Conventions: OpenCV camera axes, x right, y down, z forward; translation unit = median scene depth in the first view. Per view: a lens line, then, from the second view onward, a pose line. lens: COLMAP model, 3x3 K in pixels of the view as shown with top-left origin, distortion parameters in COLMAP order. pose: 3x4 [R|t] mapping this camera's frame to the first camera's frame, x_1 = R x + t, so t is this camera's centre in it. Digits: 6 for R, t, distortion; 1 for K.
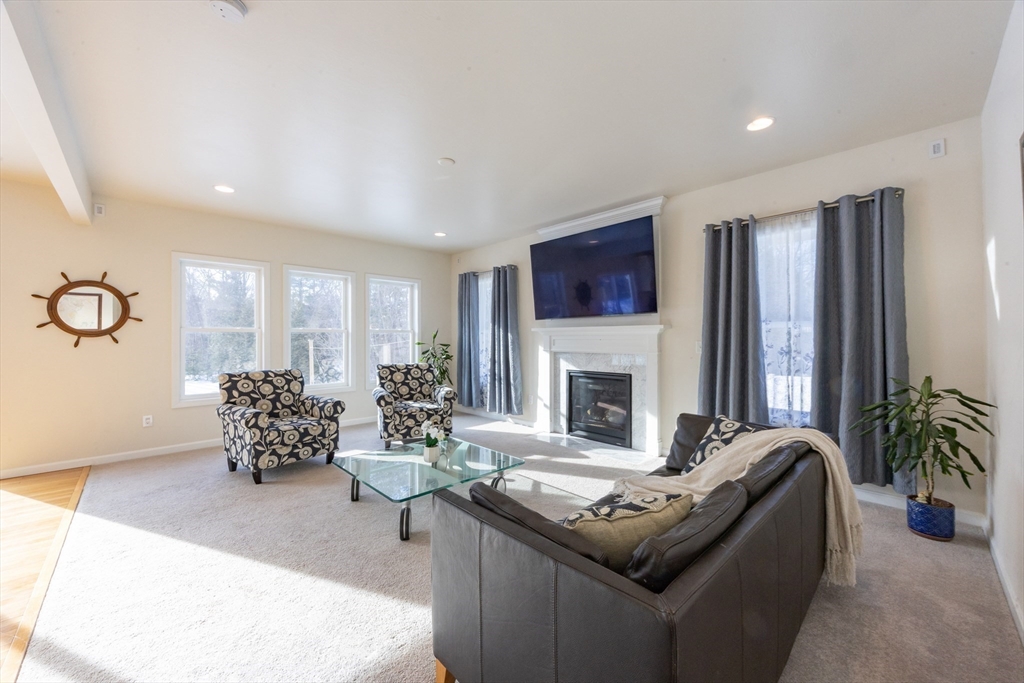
lens RADIAL K [[389.0, 0, 512.0], [0, 389.0, 341.5], [0, 0, 1]] dist [-0.012391, -0.000037]
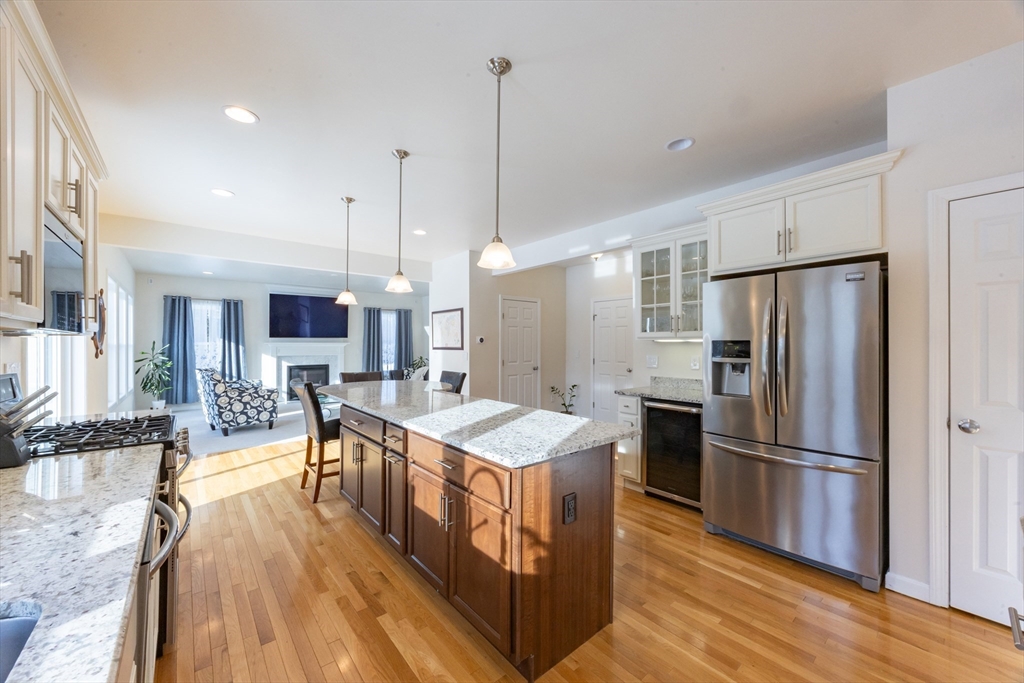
lens RADIAL K [[397.2, 0, 513.7], [0, 397.2, 346.3], [0, 0, 1]] dist [-0.011727, -0.000003]
pose [[0.069578, 0.001157, 0.997576, -1.564225], [0.005785, 0.999982, -0.001563, -0.008346], [-0.997560, 0.005880, 0.069570, -0.167288]]
